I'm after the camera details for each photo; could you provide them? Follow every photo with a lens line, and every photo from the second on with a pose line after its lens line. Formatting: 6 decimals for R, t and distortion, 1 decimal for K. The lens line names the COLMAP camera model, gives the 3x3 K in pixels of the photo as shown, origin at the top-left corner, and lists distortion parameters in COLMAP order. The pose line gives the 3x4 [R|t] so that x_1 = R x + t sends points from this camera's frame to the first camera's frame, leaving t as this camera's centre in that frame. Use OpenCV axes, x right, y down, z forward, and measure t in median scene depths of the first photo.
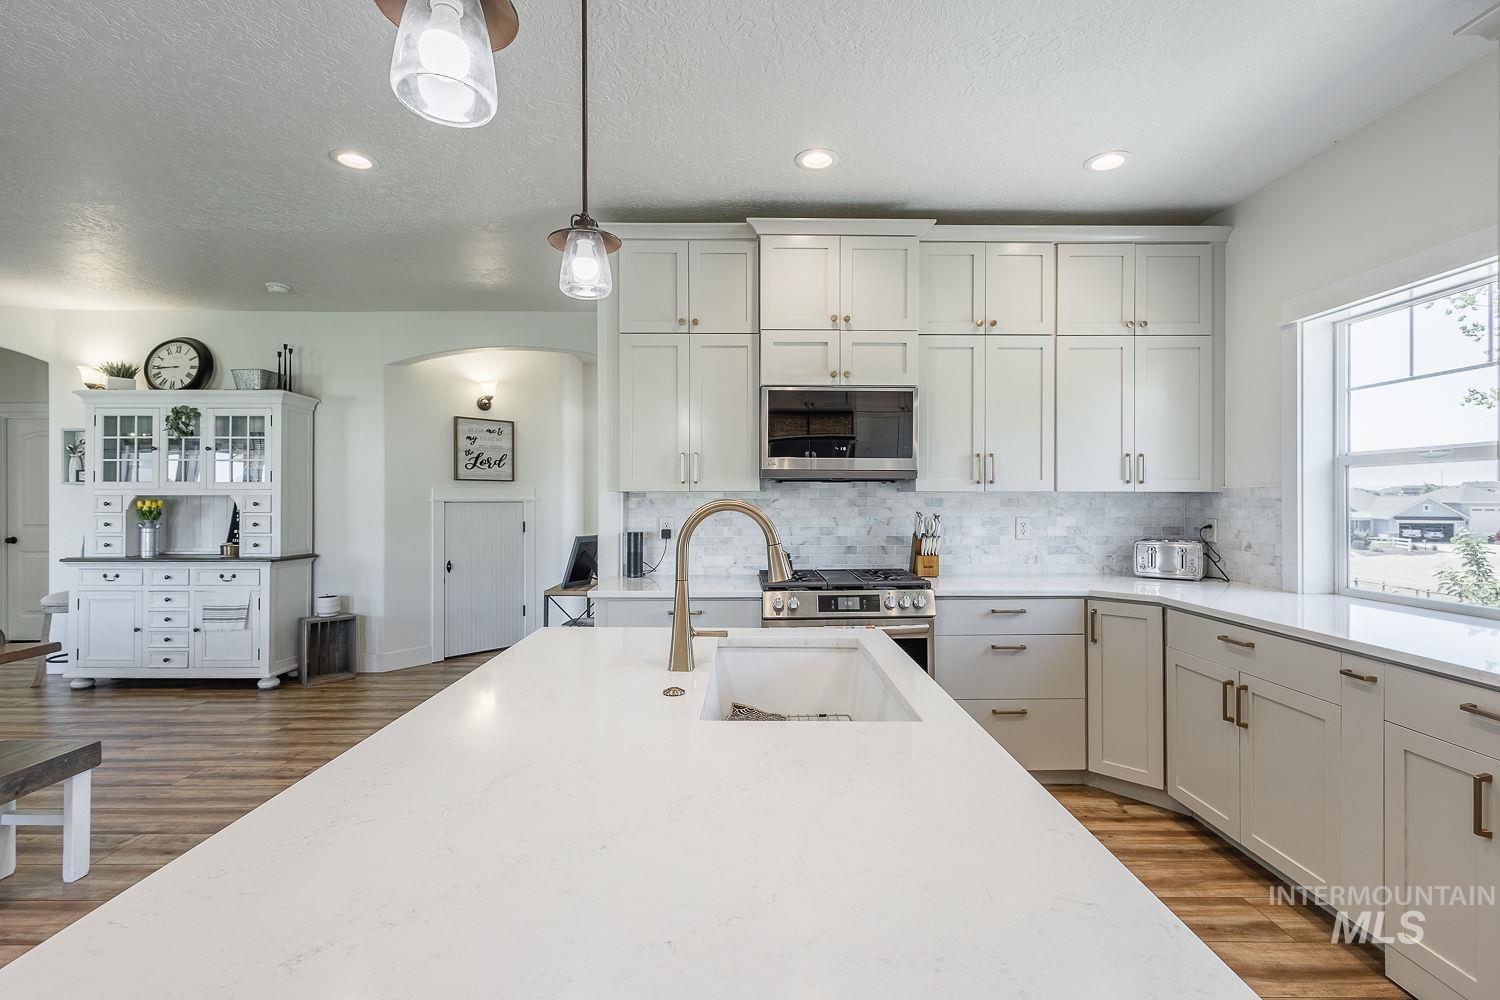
lens RADIAL K [[697.1, 0, 749.4], [0, 697.1, 499.5], [0, 0, 1]] dist [0.004384, 0.000380]
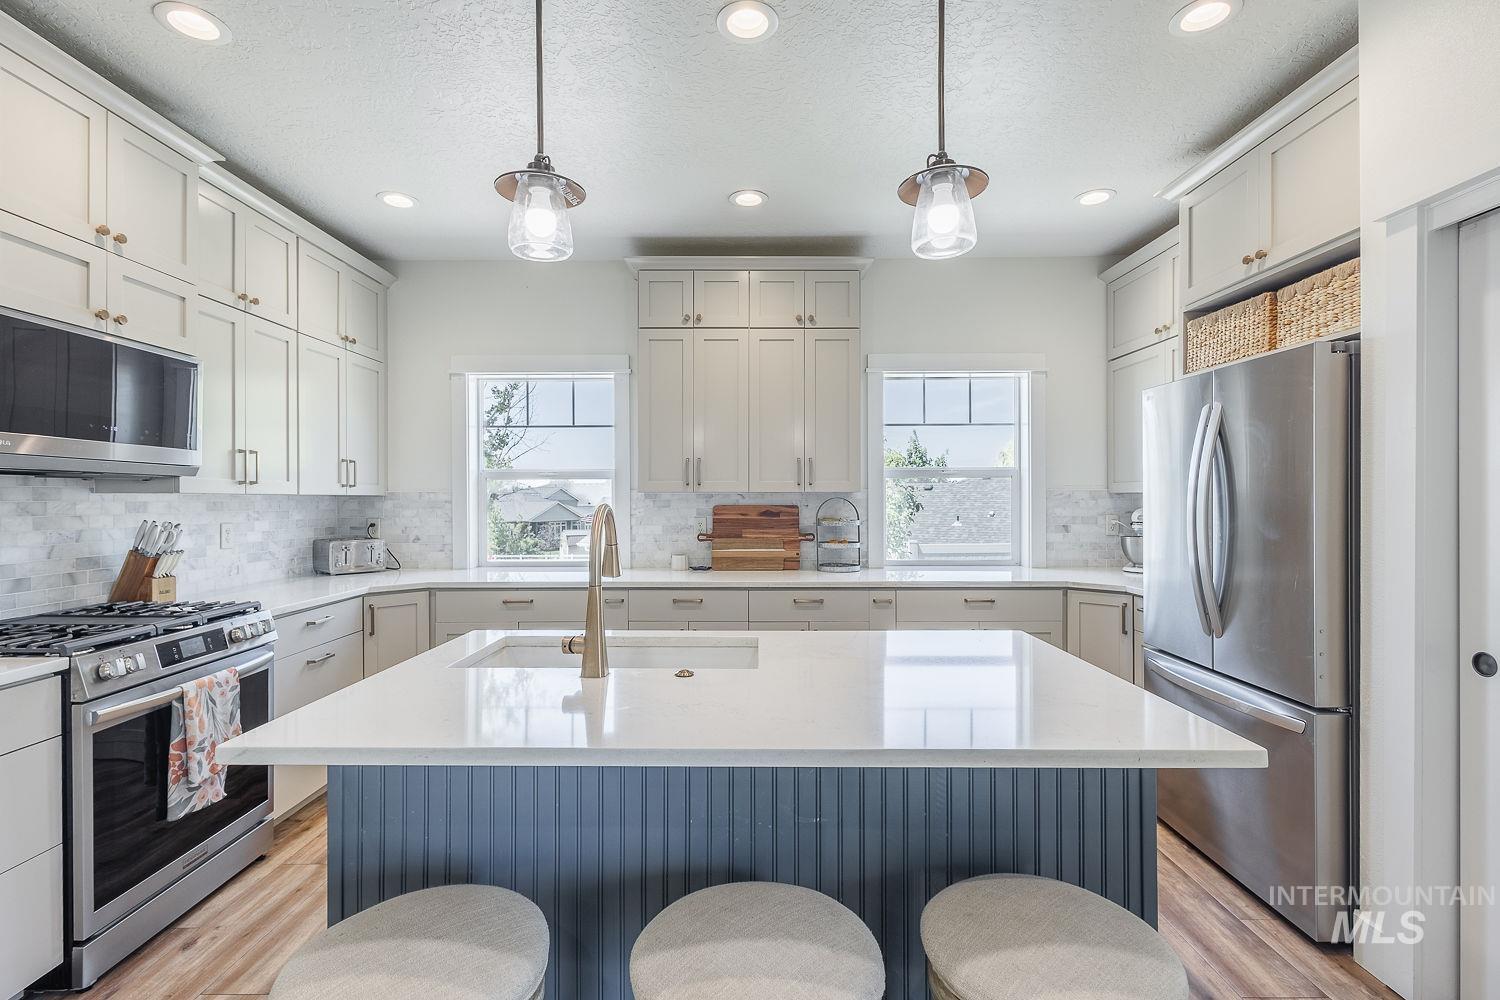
lens RADIAL K [[697.1, 0, 748.7], [0, 697.1, 500.4], [0, 0, 1]] dist [0.004384, 0.000380]
pose [[0.013457, -0.002718, 0.999906, -0.491333], [0.002918, 0.999992, 0.002679, -0.003536], [-0.999905, 0.002882, 0.013465, 0.348738]]
